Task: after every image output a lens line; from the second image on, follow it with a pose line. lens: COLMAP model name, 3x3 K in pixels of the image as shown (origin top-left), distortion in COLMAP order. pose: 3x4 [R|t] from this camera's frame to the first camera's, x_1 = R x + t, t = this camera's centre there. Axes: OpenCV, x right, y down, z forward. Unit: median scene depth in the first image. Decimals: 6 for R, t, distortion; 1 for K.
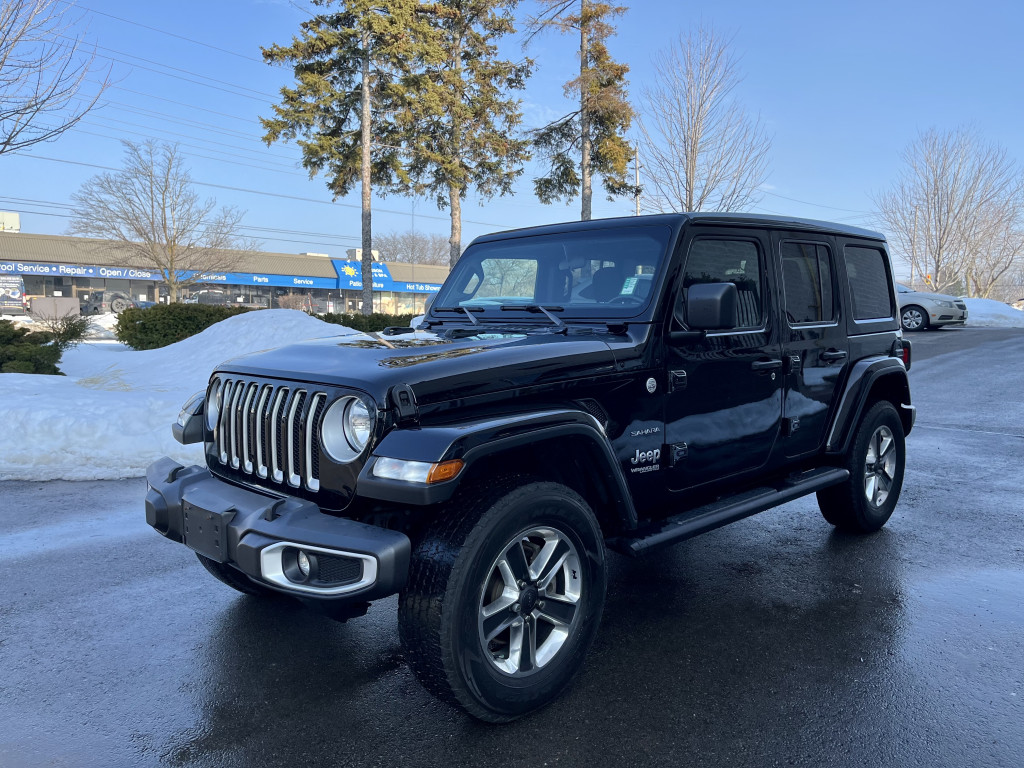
lens RADIAL K [[784.5, 0, 513.3], [0, 784.5, 388.3], [0, 0, 1]] dist [0.030664, -0.022532]
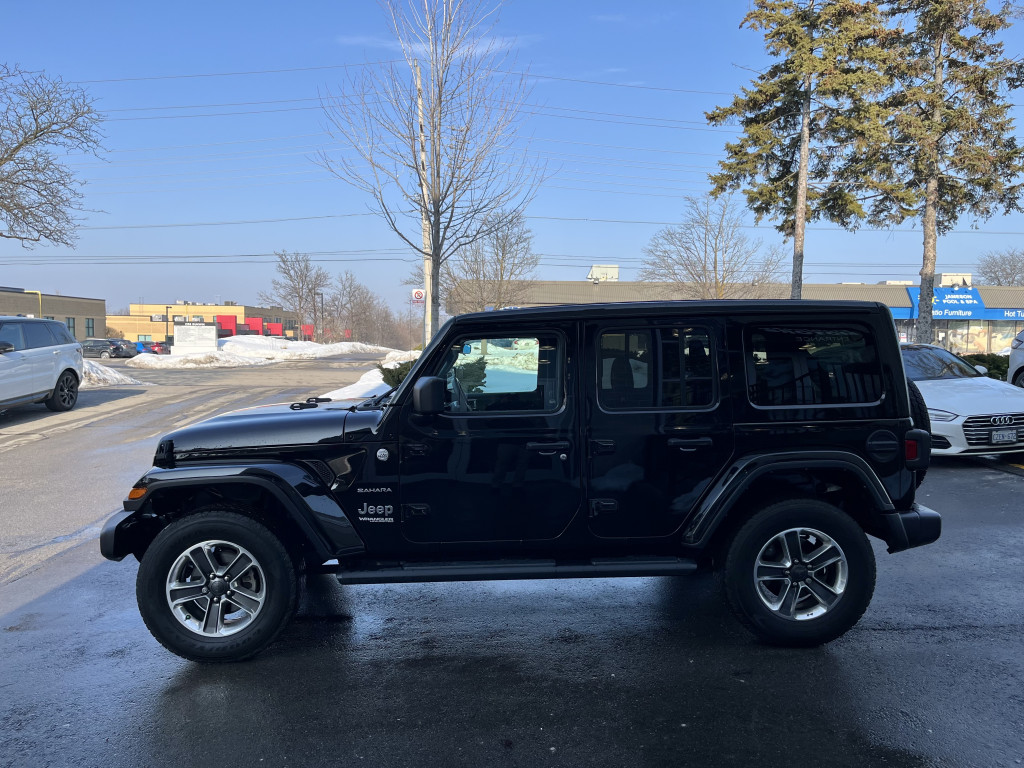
lens RADIAL K [[784.5, 0, 515.7], [0, 784.5, 383.3], [0, 0, 1]] dist [0.030664, -0.022532]
pose [[0.739681, 0.031177, -0.672235, 0.214168], [-0.060060, 0.997998, -0.019800, -0.019048], [0.670272, 0.055020, 0.740073, 0.036767]]
